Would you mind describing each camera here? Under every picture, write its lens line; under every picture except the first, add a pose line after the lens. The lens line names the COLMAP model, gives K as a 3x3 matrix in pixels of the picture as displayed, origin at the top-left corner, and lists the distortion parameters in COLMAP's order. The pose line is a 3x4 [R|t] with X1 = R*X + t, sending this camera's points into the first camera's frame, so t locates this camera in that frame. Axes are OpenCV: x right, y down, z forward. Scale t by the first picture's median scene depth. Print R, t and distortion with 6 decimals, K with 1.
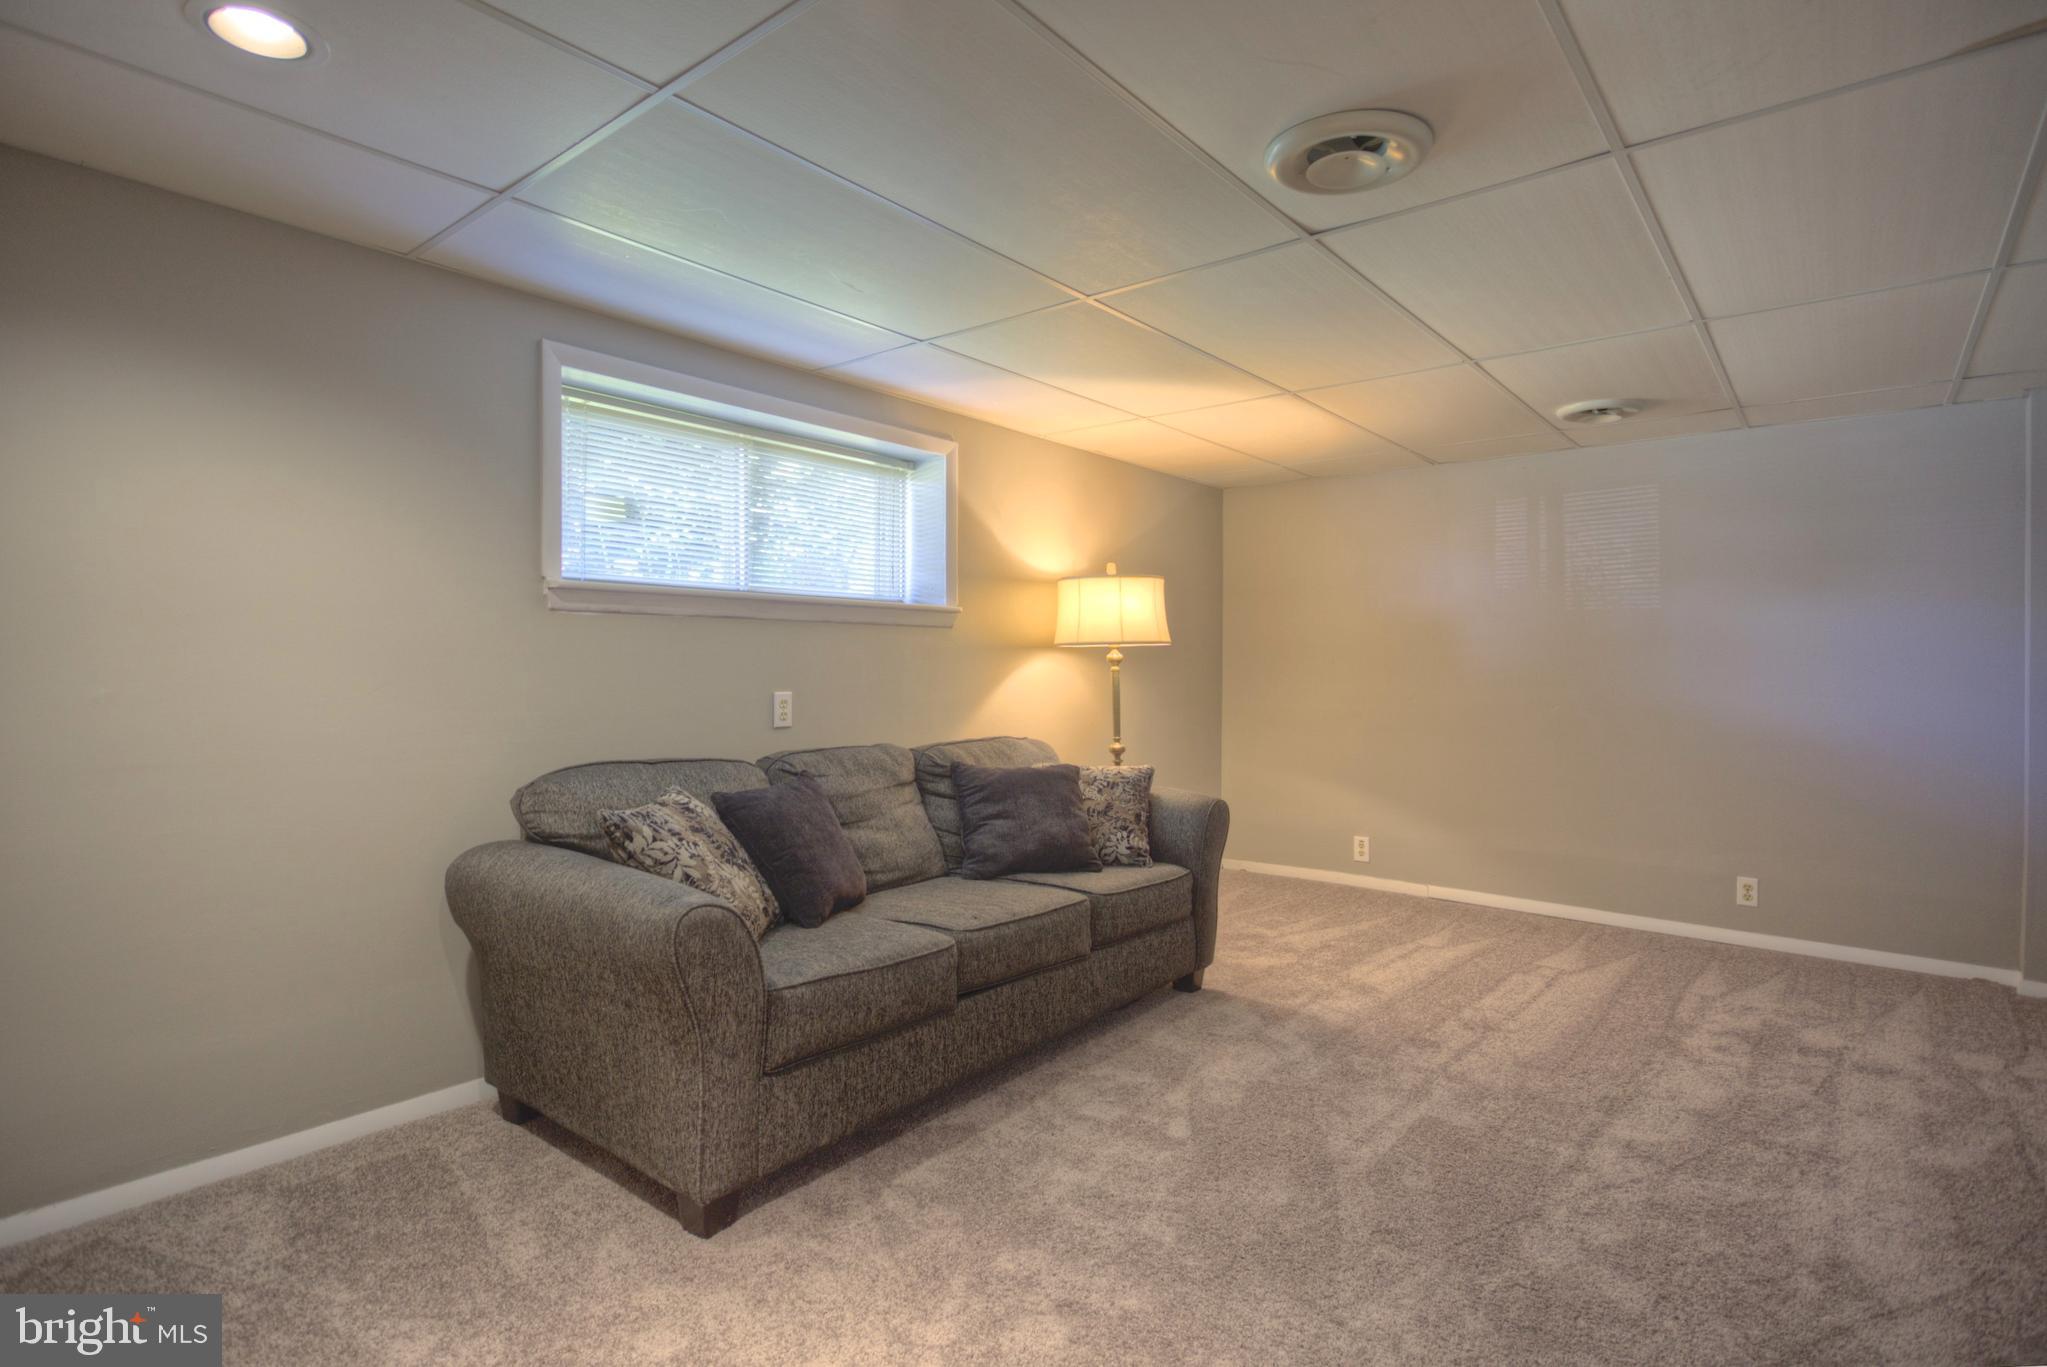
lens RADIAL K [[972.5, 0, 1025.6], [0, 972.5, 674.3], [0, 0, 1]] dist [-0.016334, 0.006176]
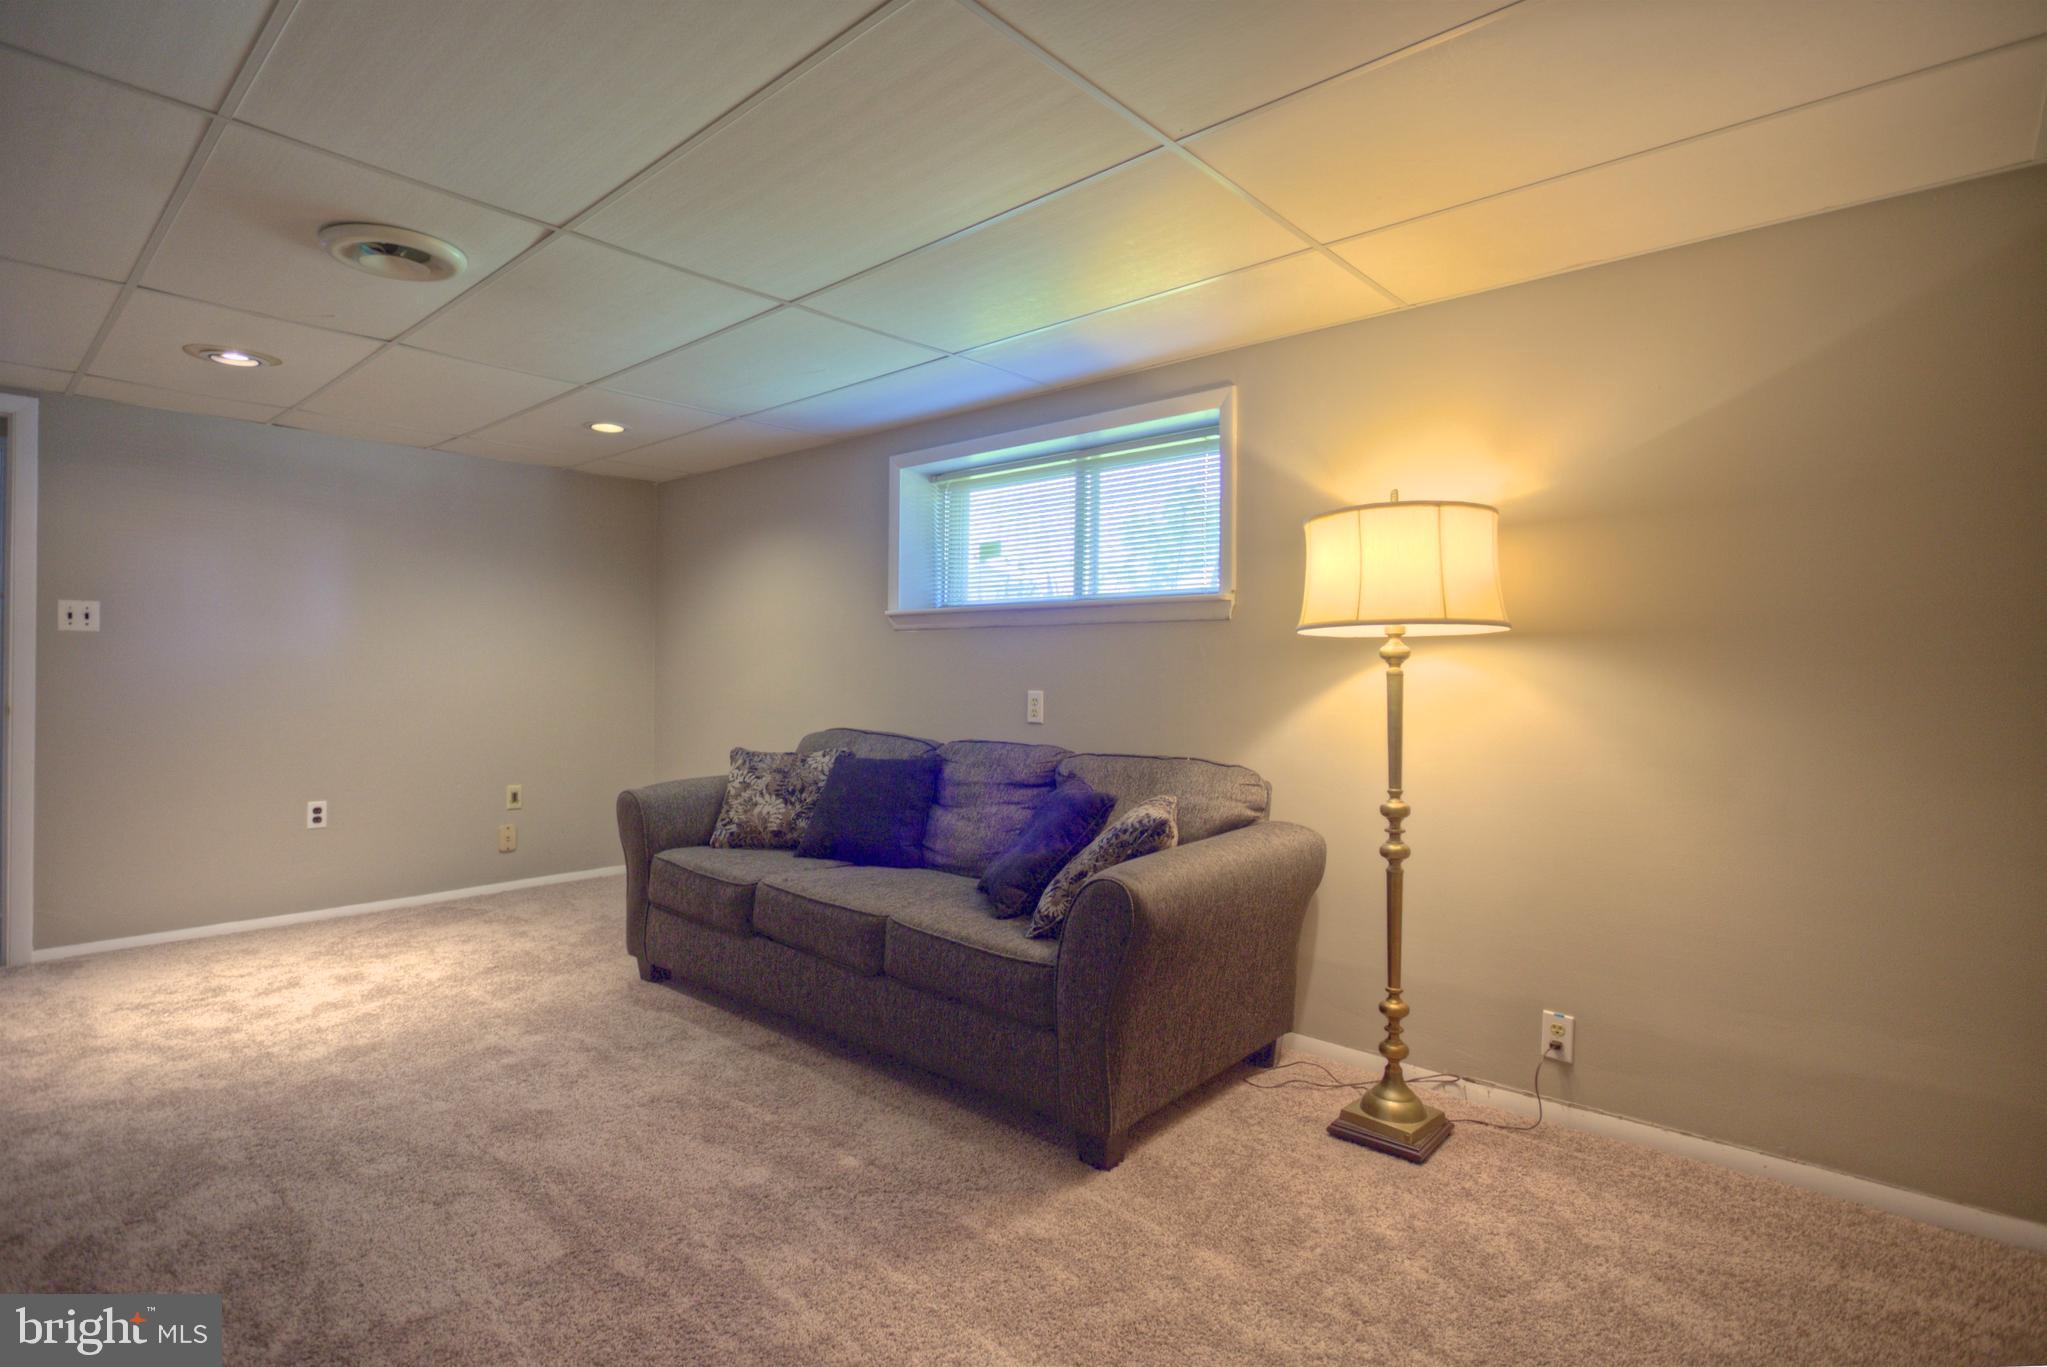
lens RADIAL K [[972.5, 0, 1026.3], [0, 972.5, 678.9], [0, 0, 1]] dist [-0.016334, 0.006176]
pose [[-0.010605, 0.006542, -0.999922, 0.854340], [-0.013210, 0.999890, 0.006682, -0.002841], [0.999857, 0.013280, -0.010518, 0.993708]]
